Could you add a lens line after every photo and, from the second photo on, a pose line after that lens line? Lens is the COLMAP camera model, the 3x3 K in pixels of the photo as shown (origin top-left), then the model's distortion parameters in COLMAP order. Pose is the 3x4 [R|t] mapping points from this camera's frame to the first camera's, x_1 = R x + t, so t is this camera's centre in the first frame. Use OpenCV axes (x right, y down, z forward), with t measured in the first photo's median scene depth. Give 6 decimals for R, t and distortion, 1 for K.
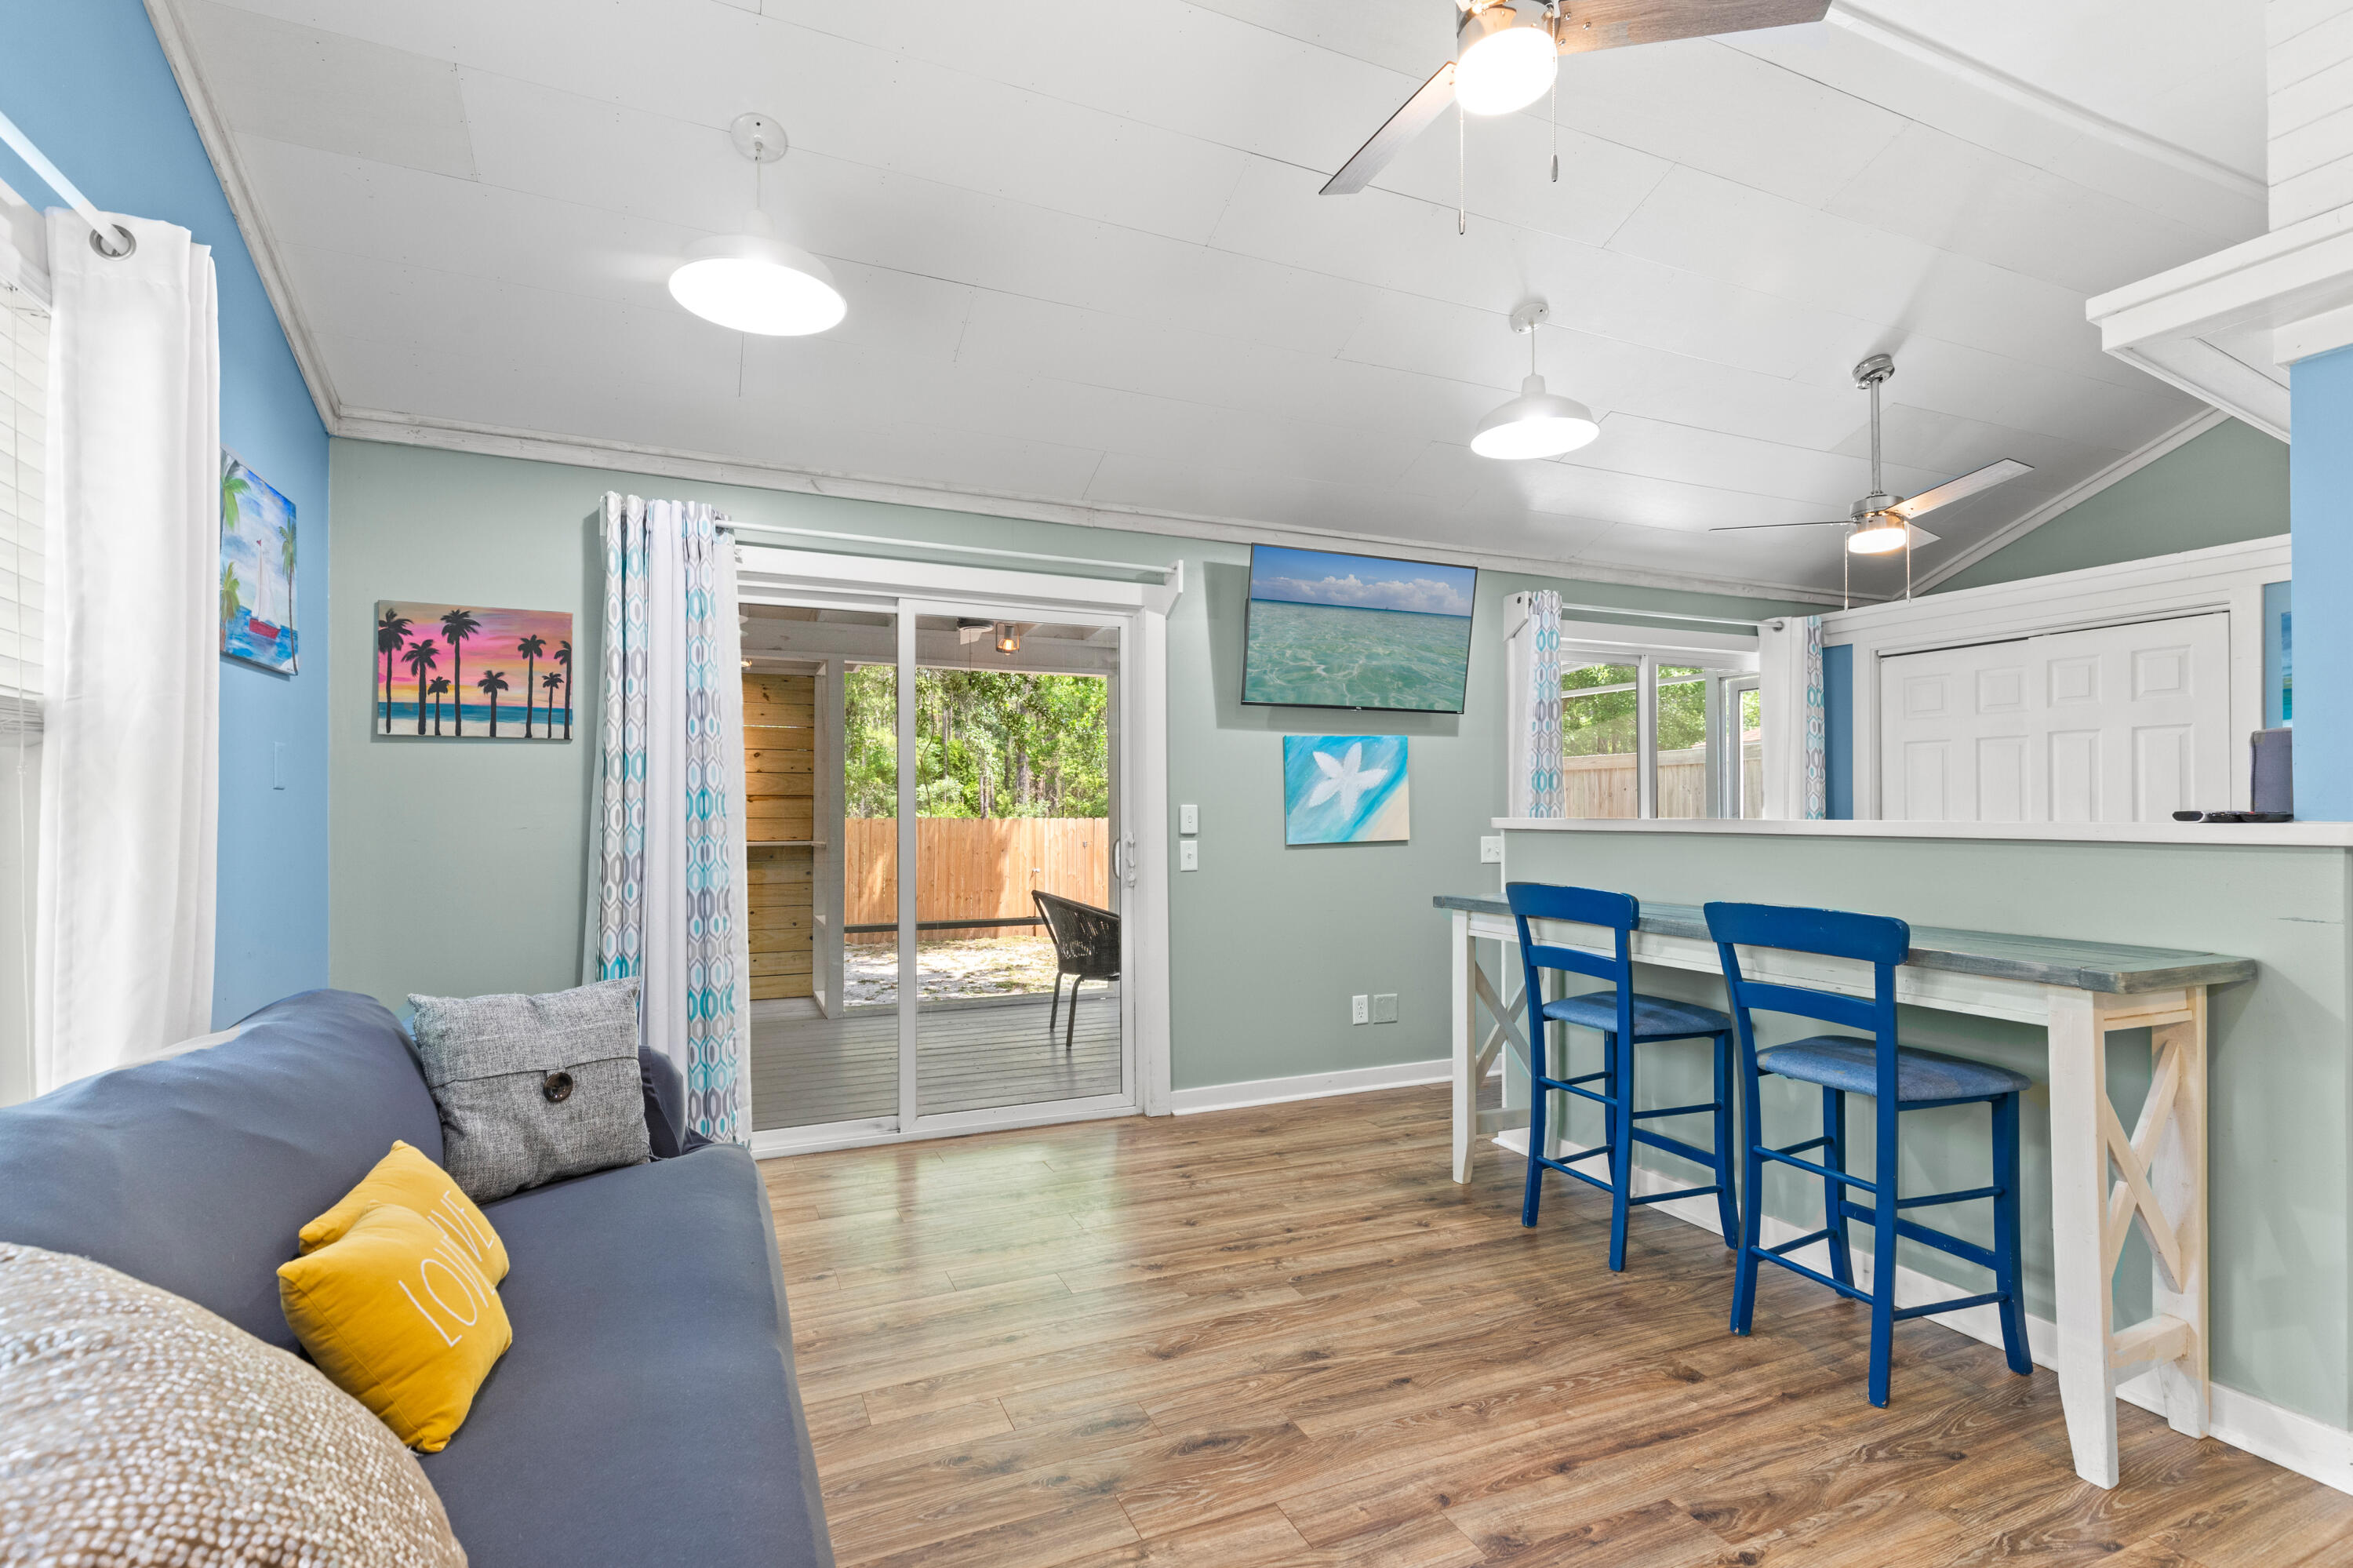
lens RADIAL K [[1080.4, 0, 1166.0], [0, 1080.4, 787.9], [0, 0, 1]] dist [0.008806, -0.000646]
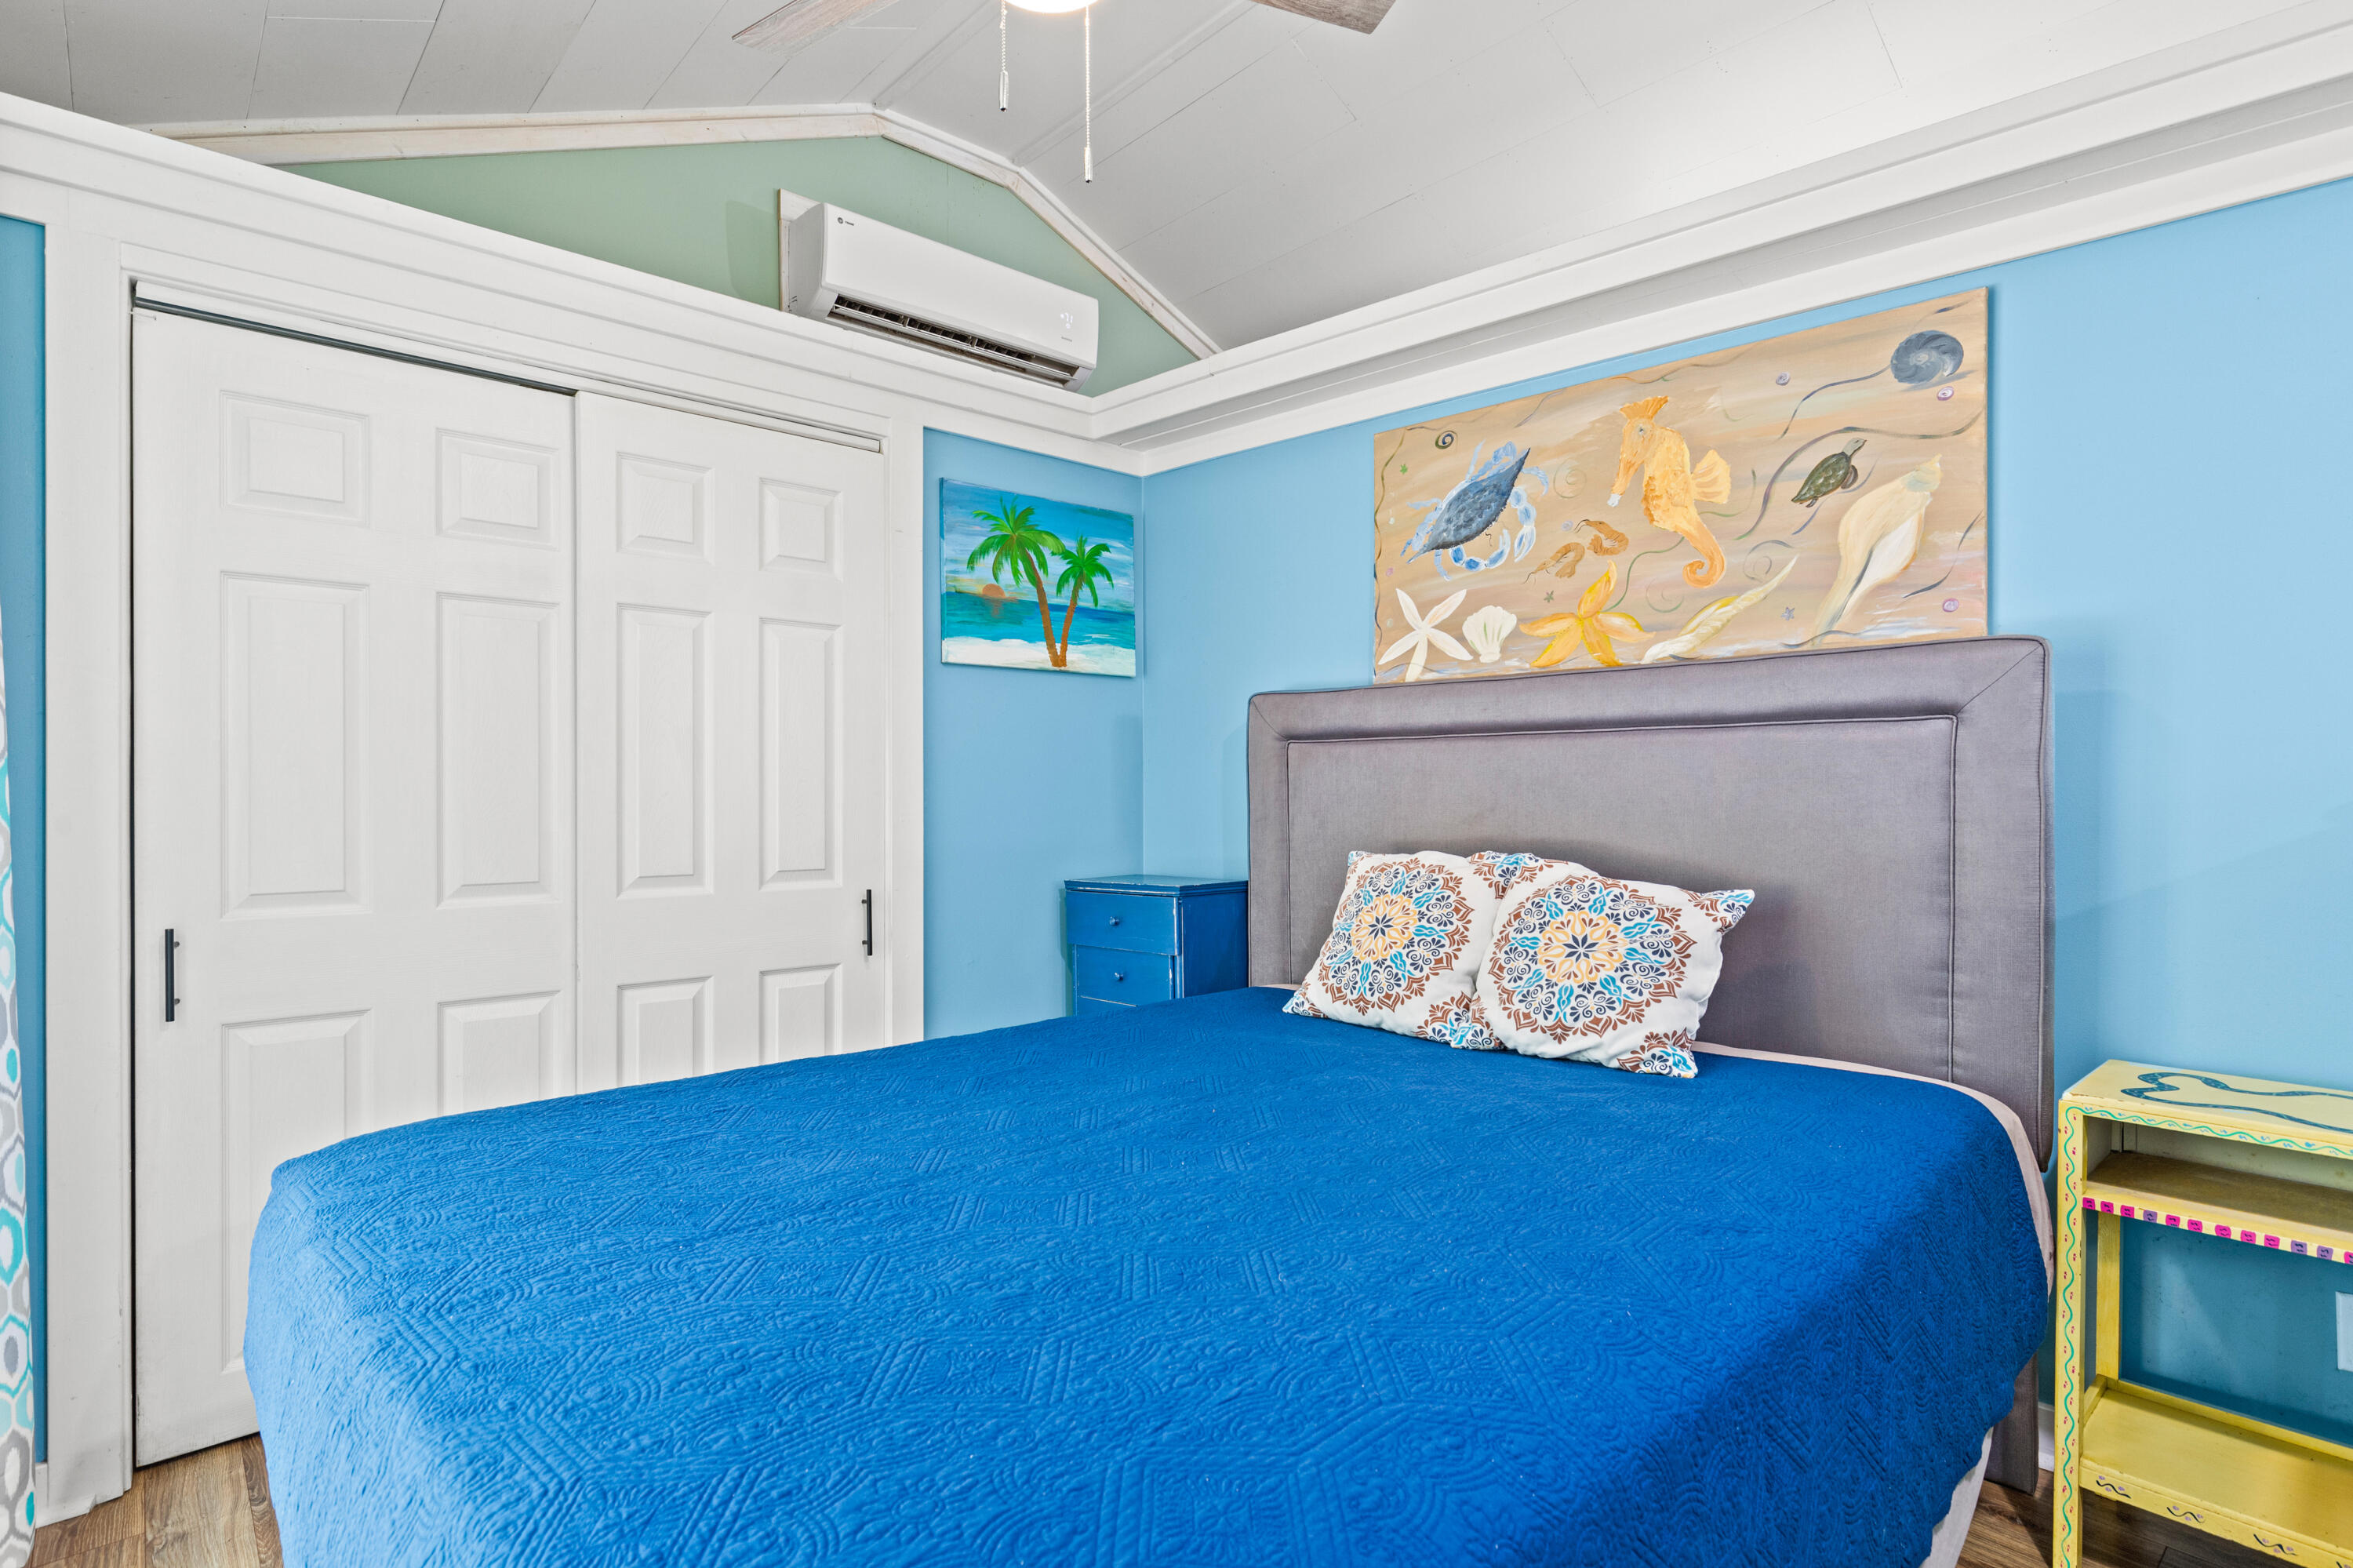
lens RADIAL K [[1181.9, 0, 1167.1], [0, 1181.9, 803.7], [0, 0, 1]] dist [-0.002407, 0.001018]
pose [[-0.300960, -0.001854, 0.953635, 0.521420], [-0.016286, 0.999862, -0.003196, 0.071351], [-0.953498, -0.016493, -0.300949, 1.919210]]
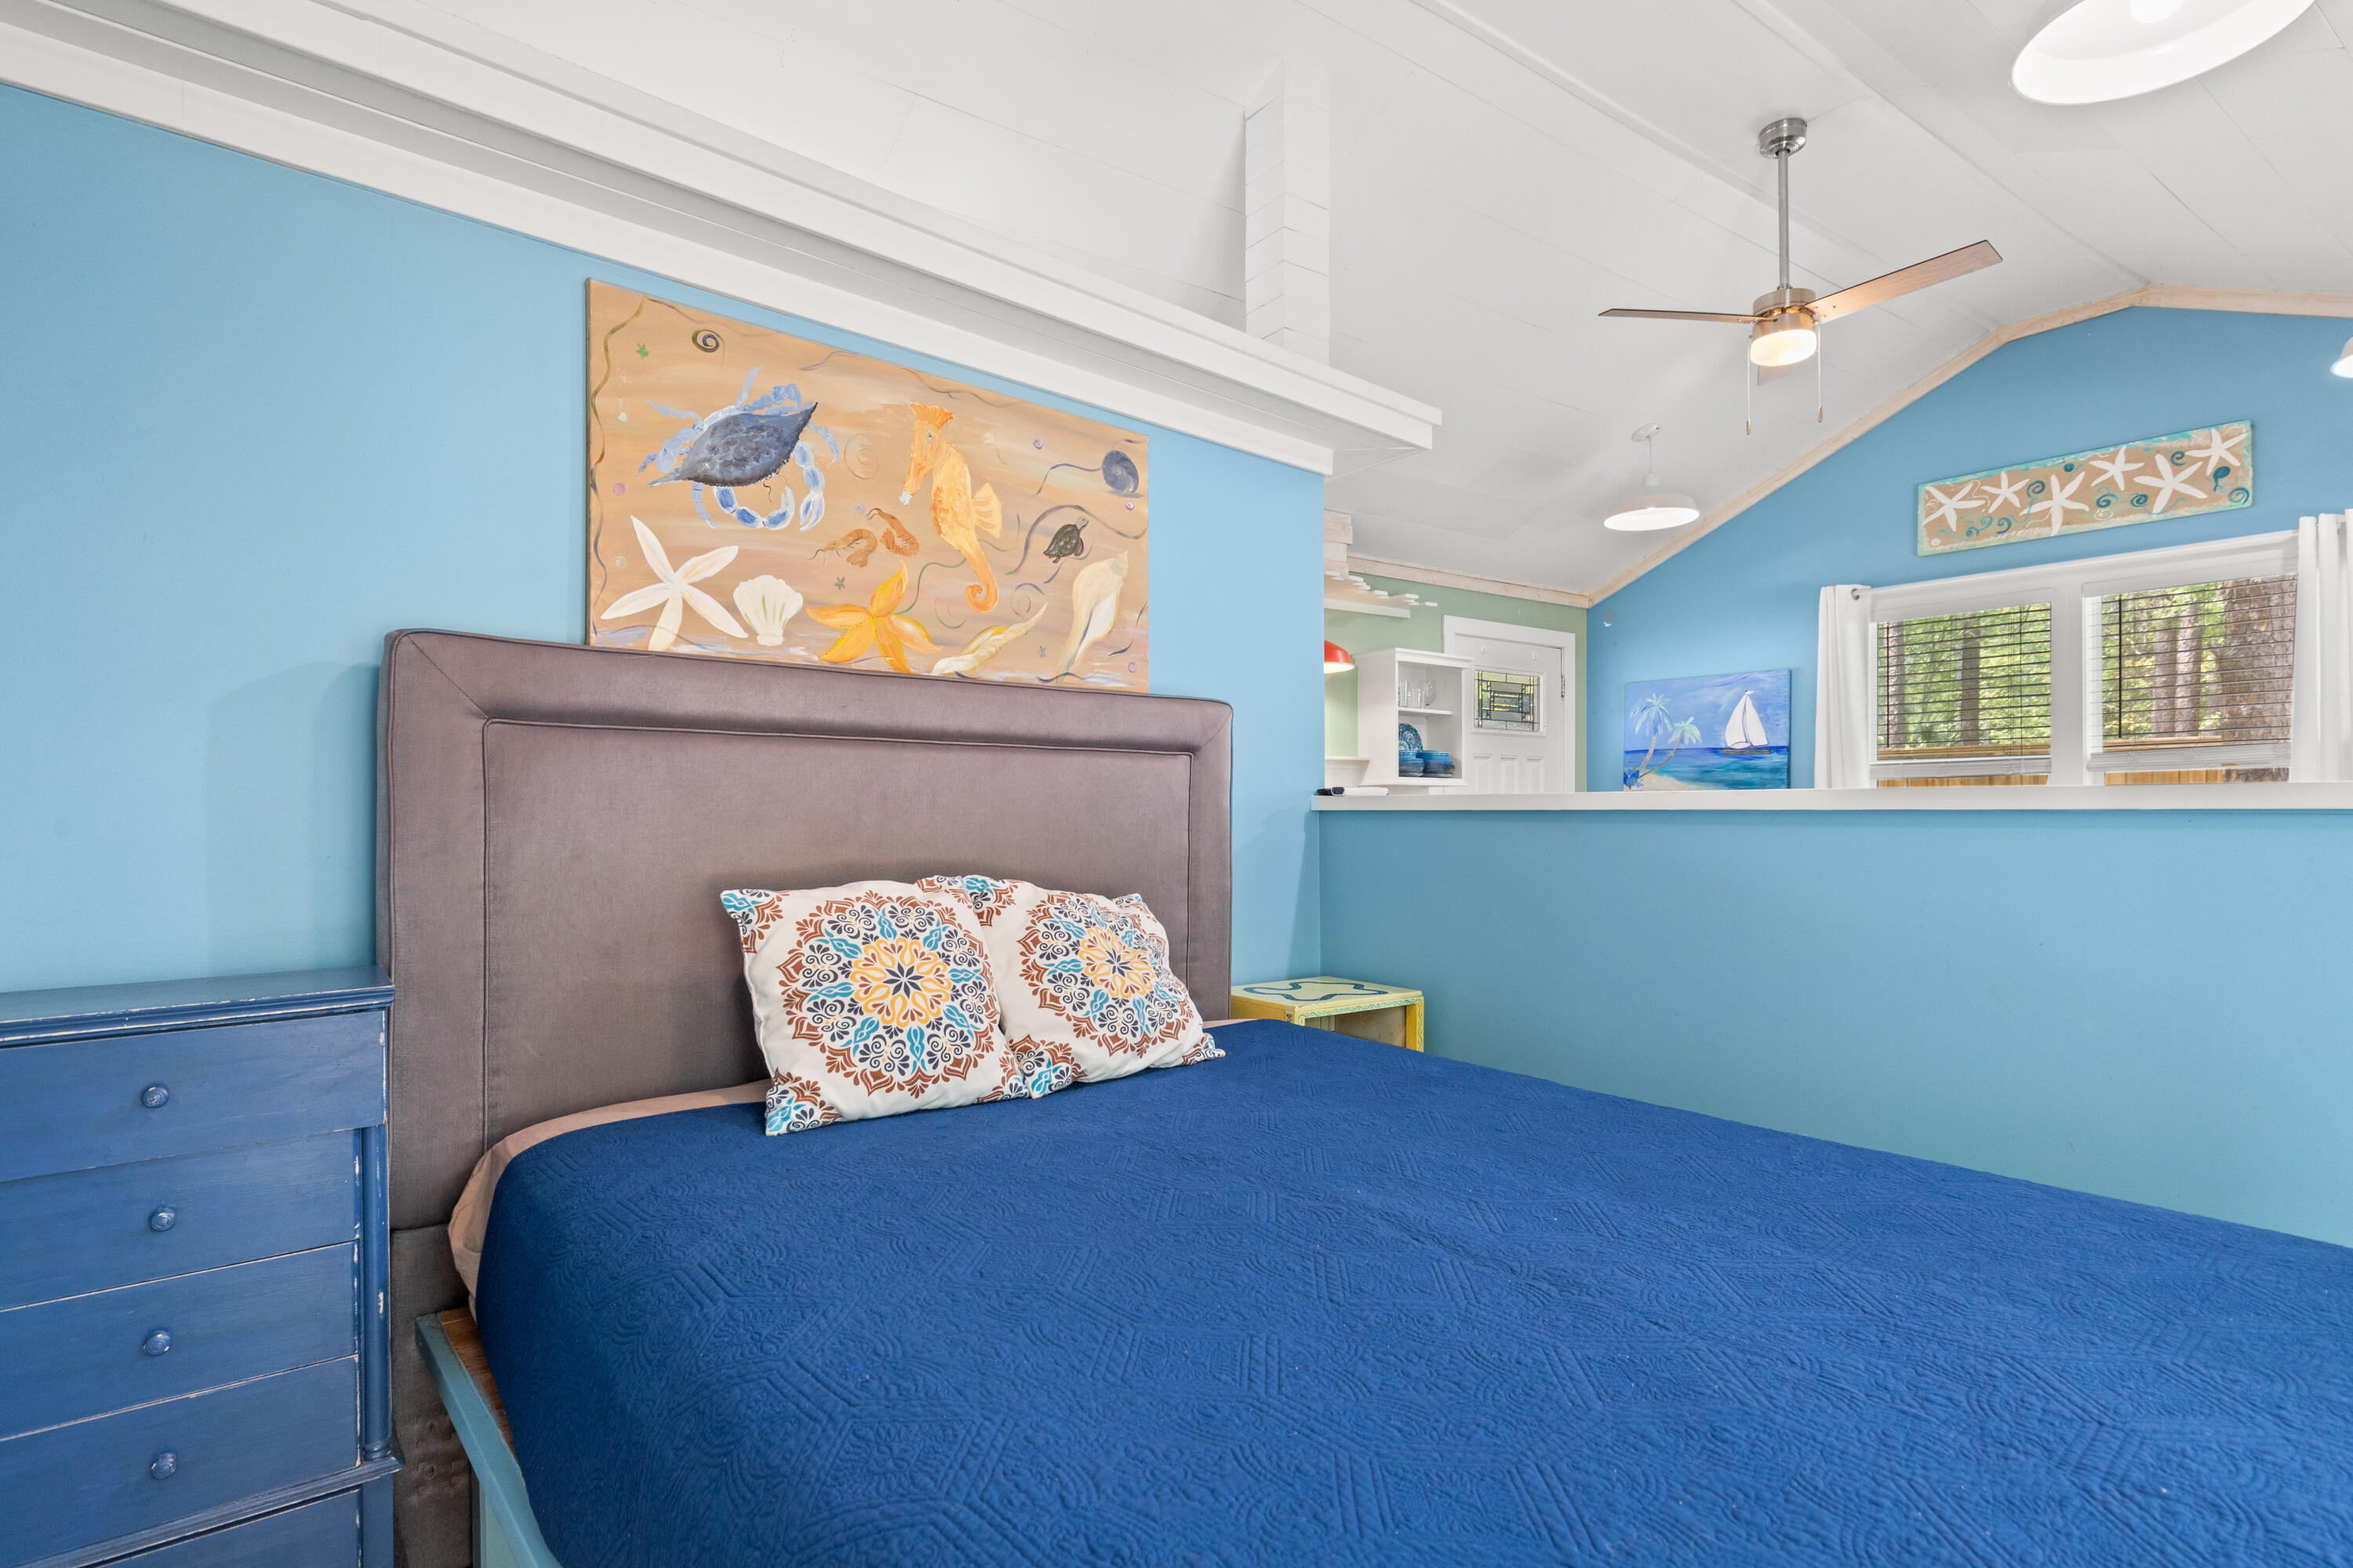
lens RADIAL K [[1181.9, 0, 1167.1], [0, 1181.9, 803.7], [0, 0, 1]] dist [-0.002407, 0.001018]
pose [[-0.977869, 0.000771, -0.209216, 1.413828], [0.006106, 0.999672, -0.024856, 0.073553], [0.209128, -0.025583, -0.977553, 2.241759]]
